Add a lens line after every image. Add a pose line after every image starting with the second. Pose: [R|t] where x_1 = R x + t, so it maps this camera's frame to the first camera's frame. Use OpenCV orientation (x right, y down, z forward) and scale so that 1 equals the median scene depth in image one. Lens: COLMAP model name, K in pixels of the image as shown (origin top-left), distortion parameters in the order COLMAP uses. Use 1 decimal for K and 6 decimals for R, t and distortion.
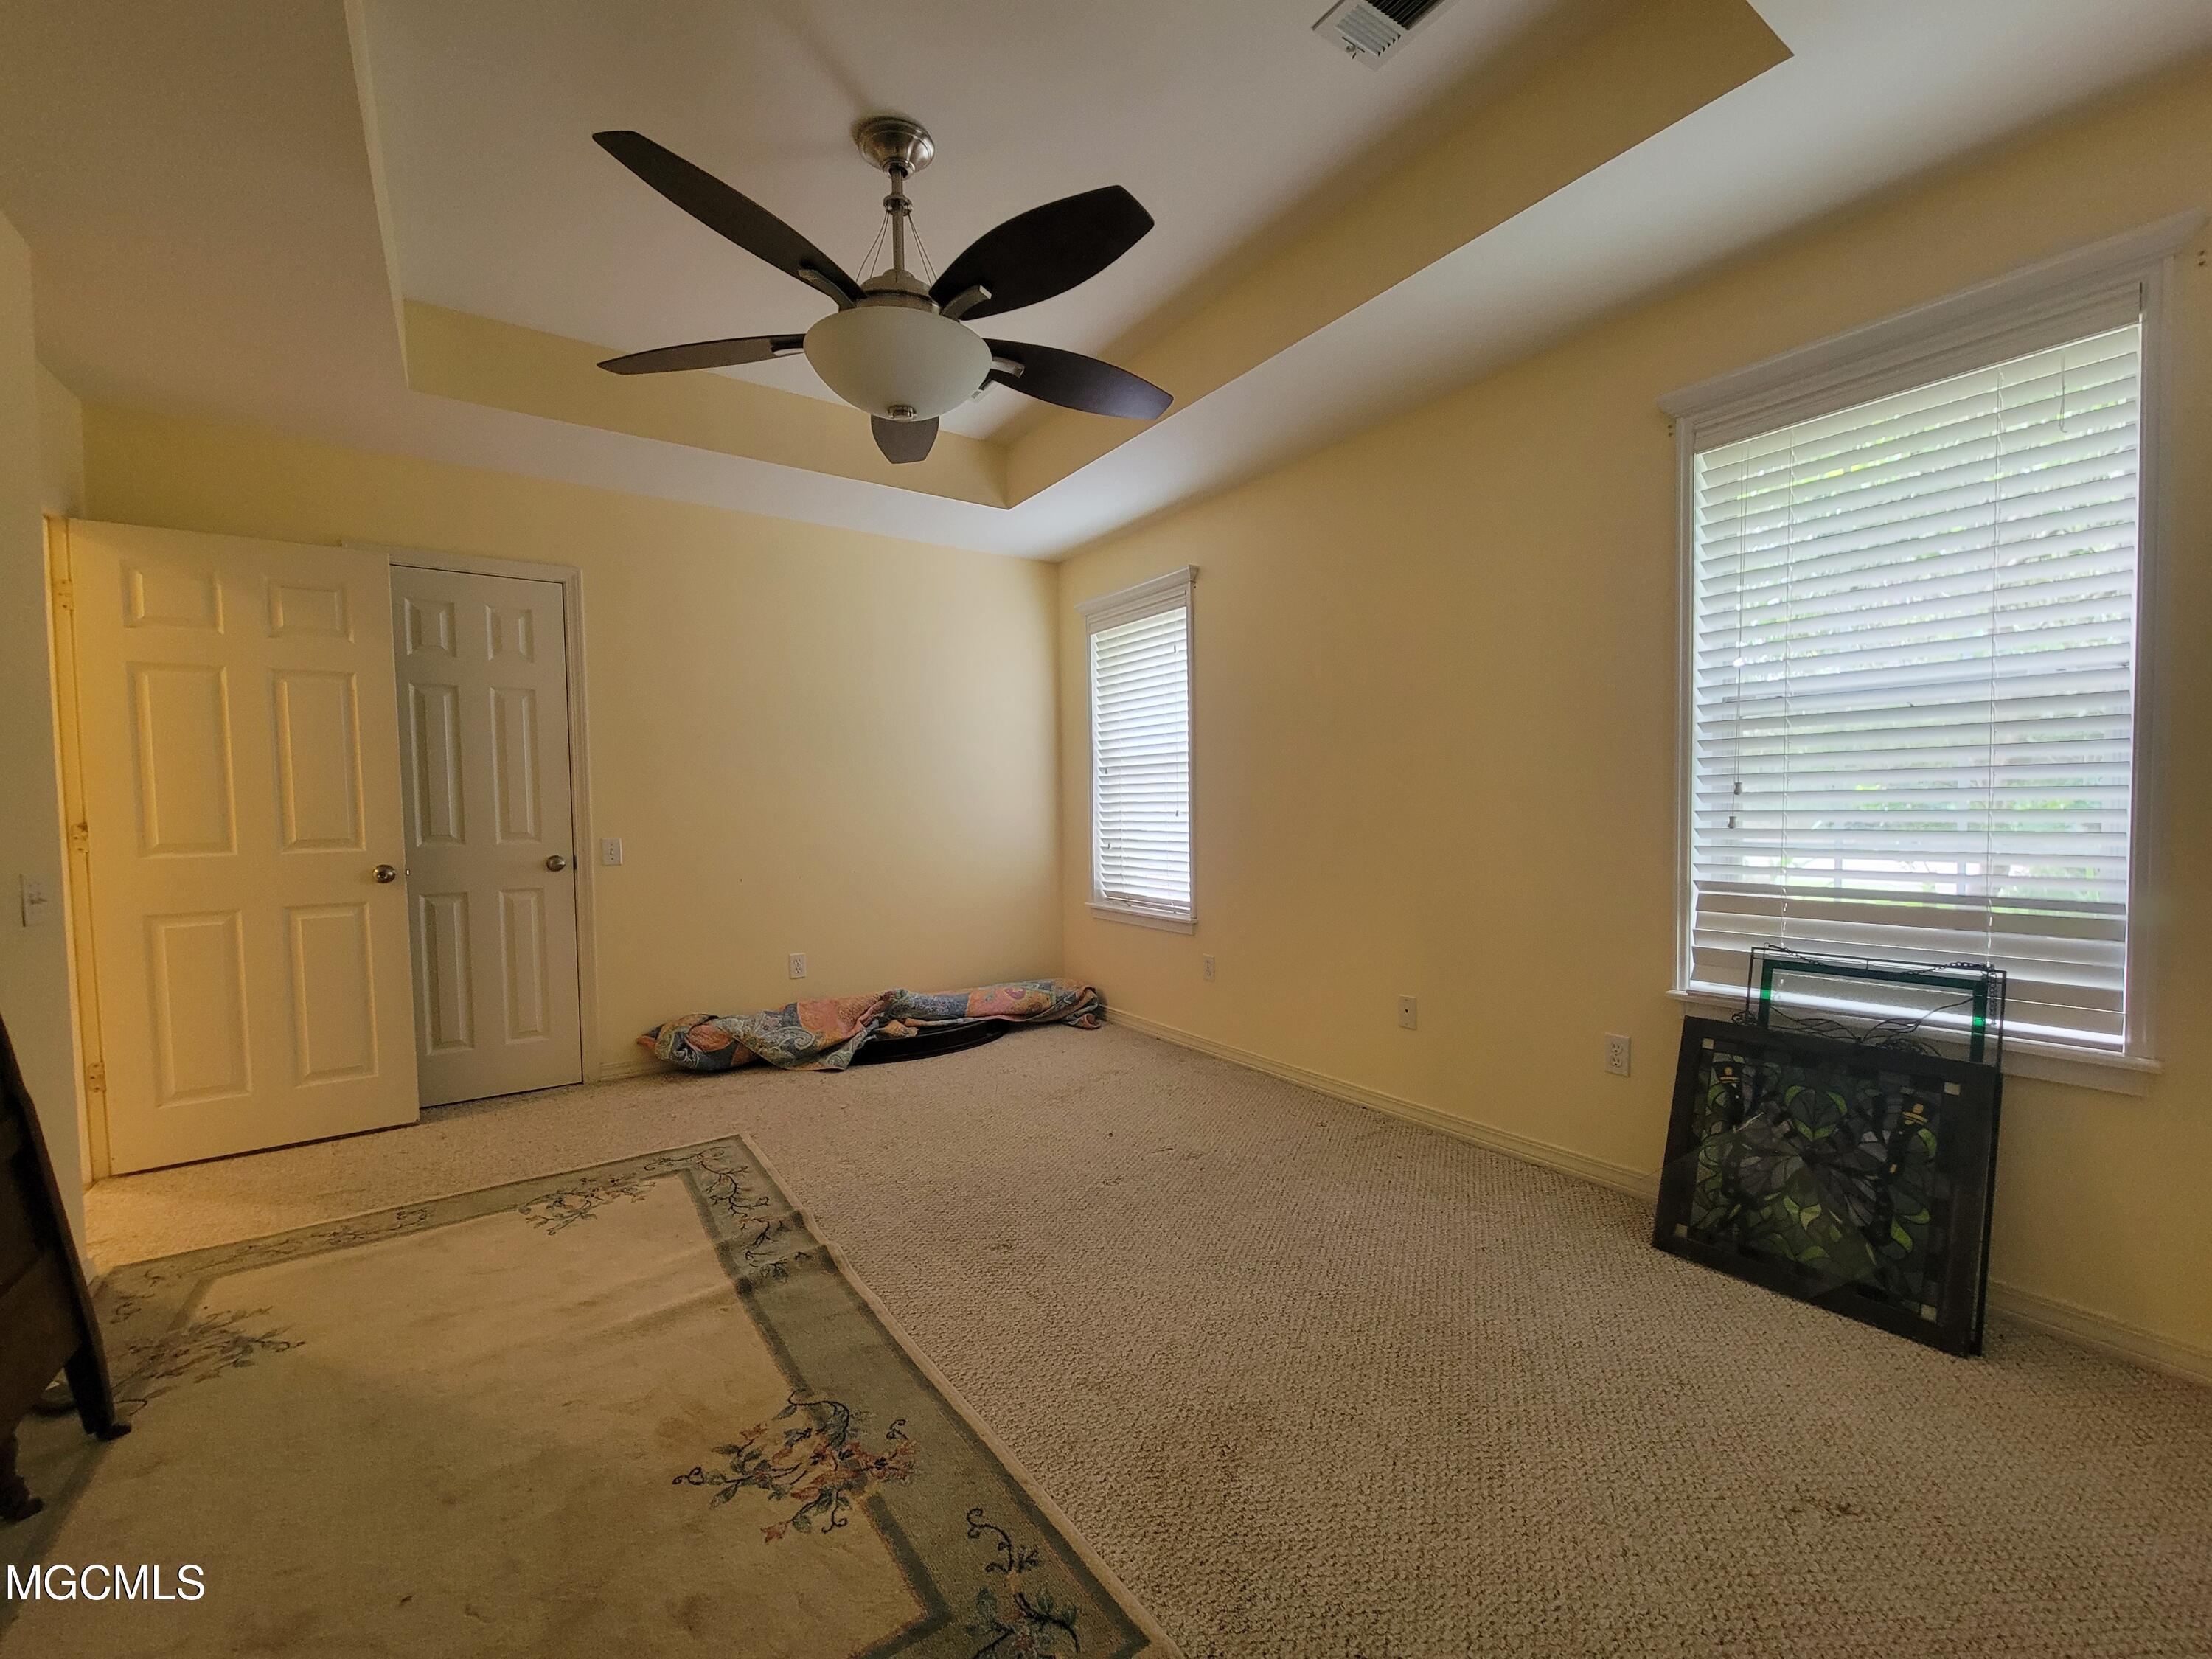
lens RADIAL K [[901.7, 0, 1110.1], [0, 901.7, 840.5], [0, 0, 1]] dist [0.001685, -0.002942]
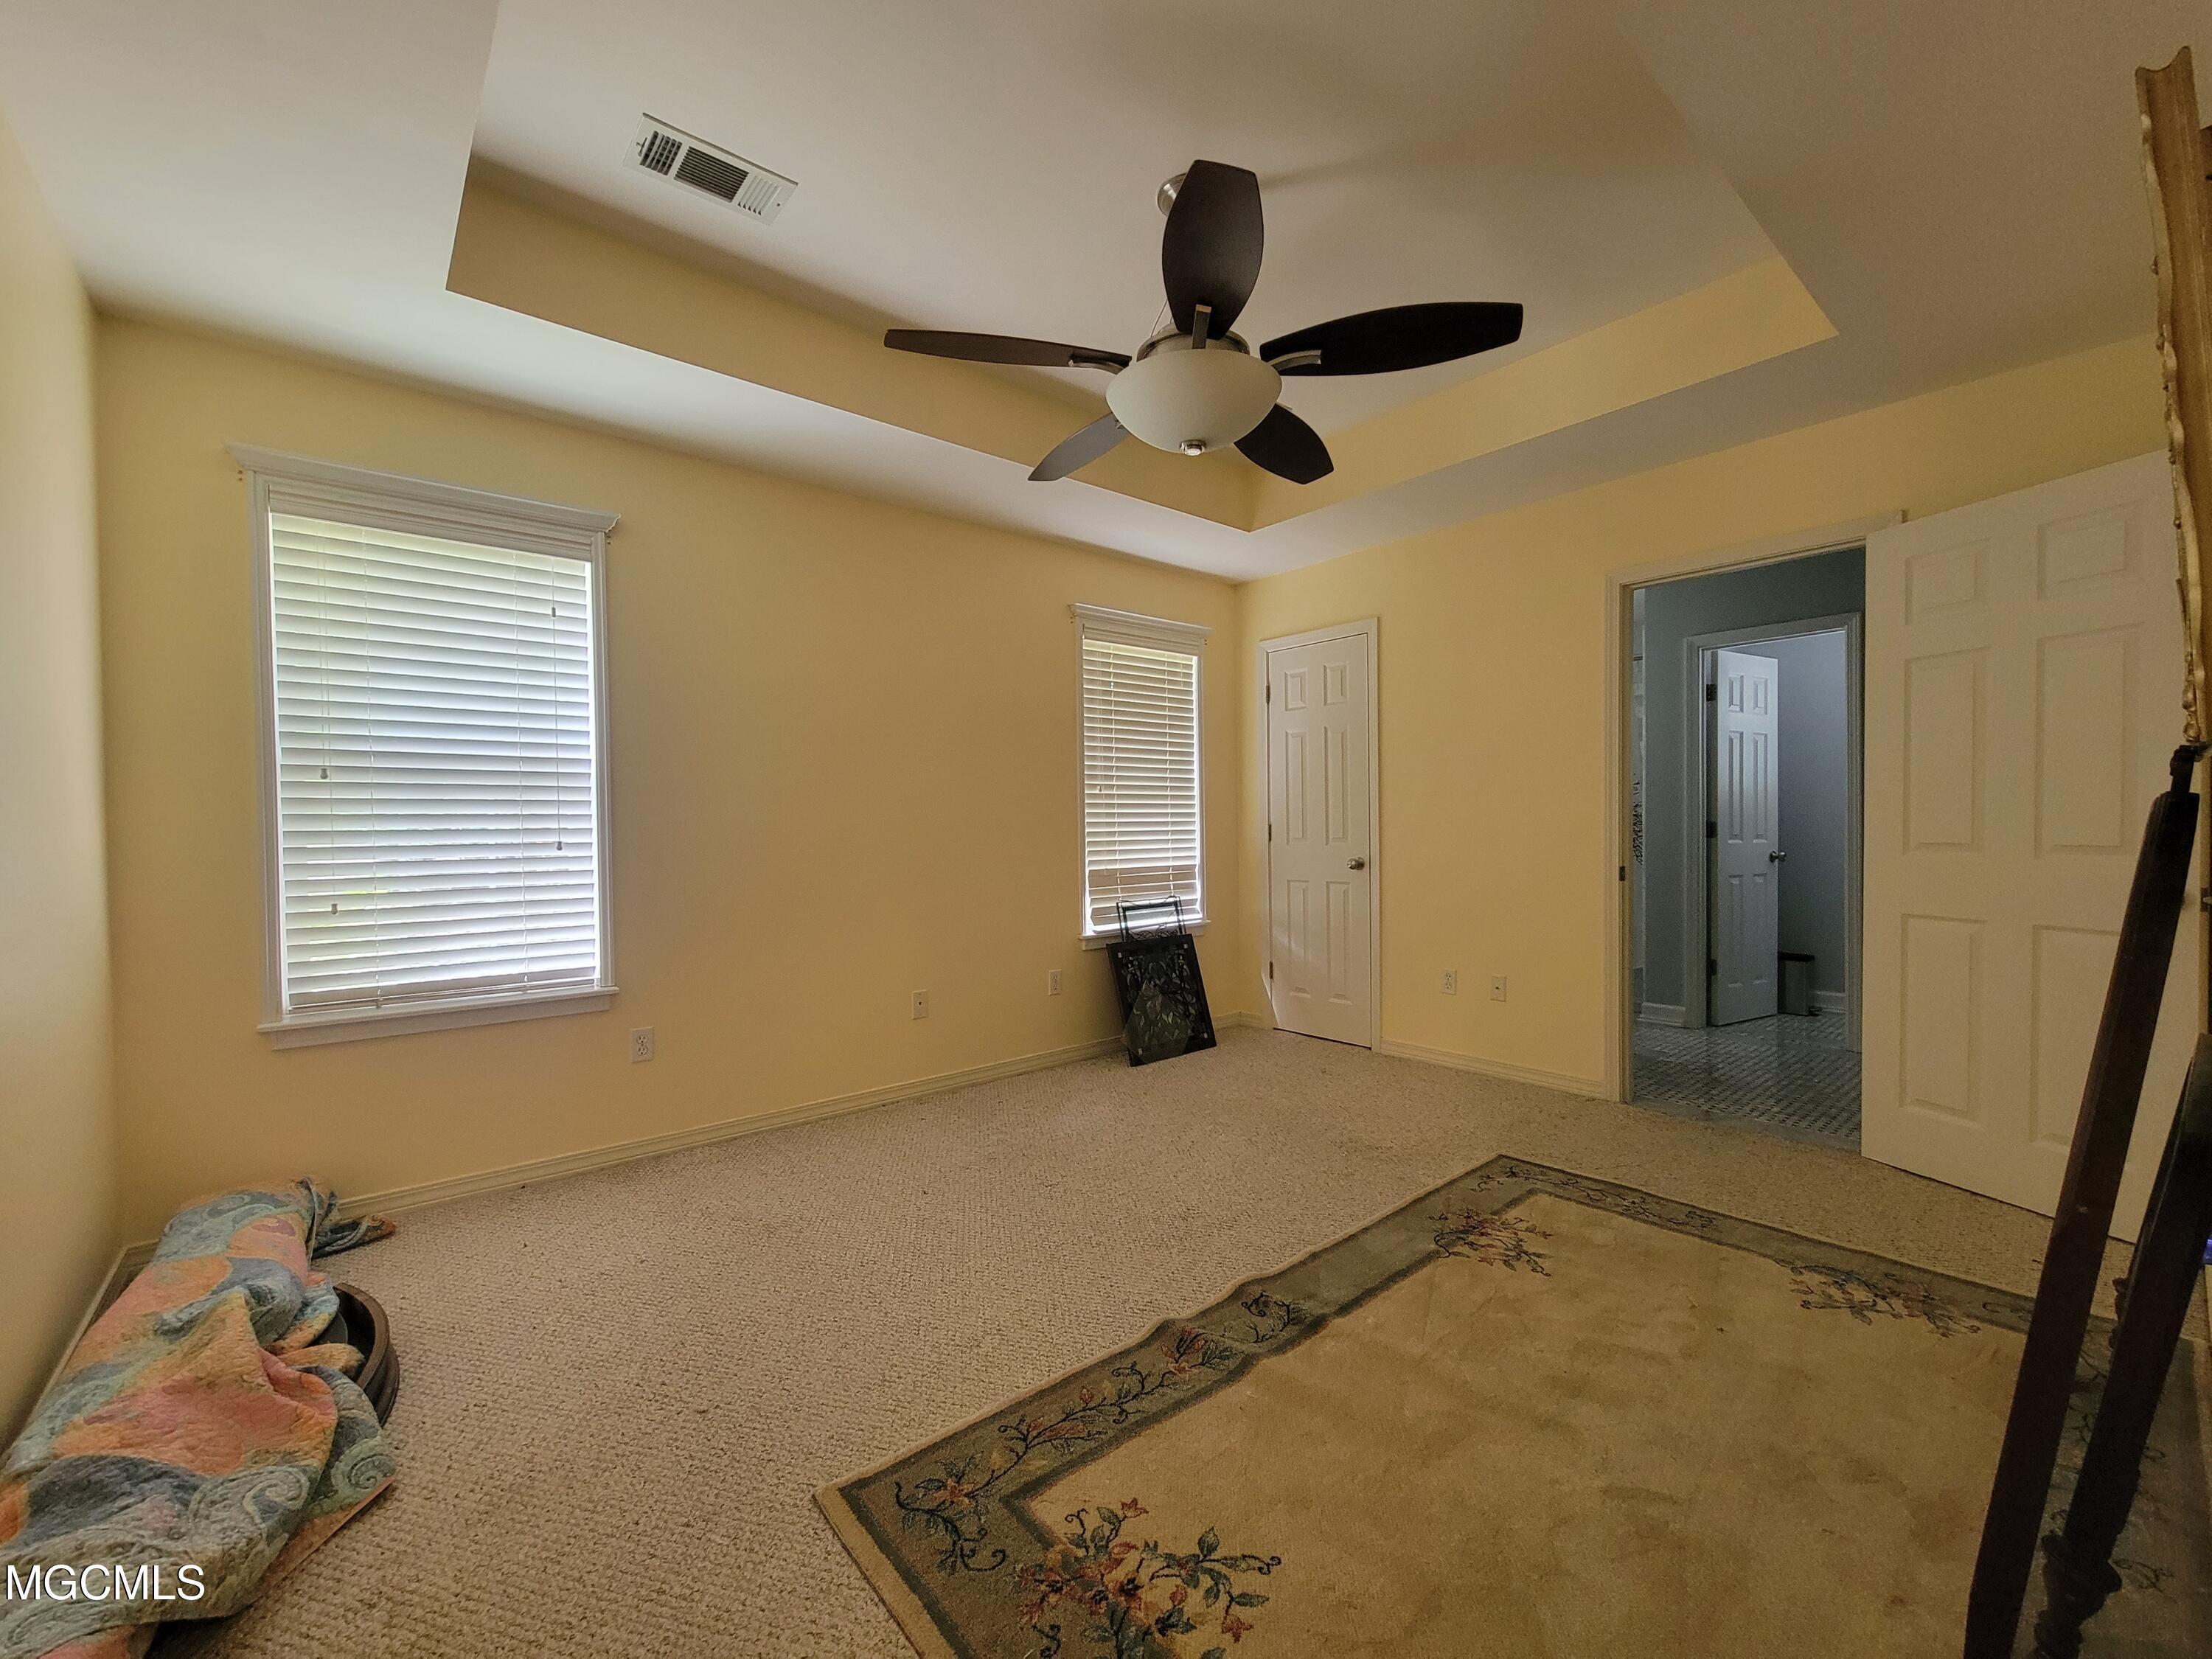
lens RADIAL K [[901.7, 0, 1110.1], [0, 901.7, 840.5], [0, 0, 1]] dist [0.001685, -0.002942]
pose [[-0.092272, -0.003962, 0.995726, -1.204420], [0.050336, 0.998695, 0.008639, -0.032945], [-0.994461, 0.050918, -0.091952, 1.157908]]
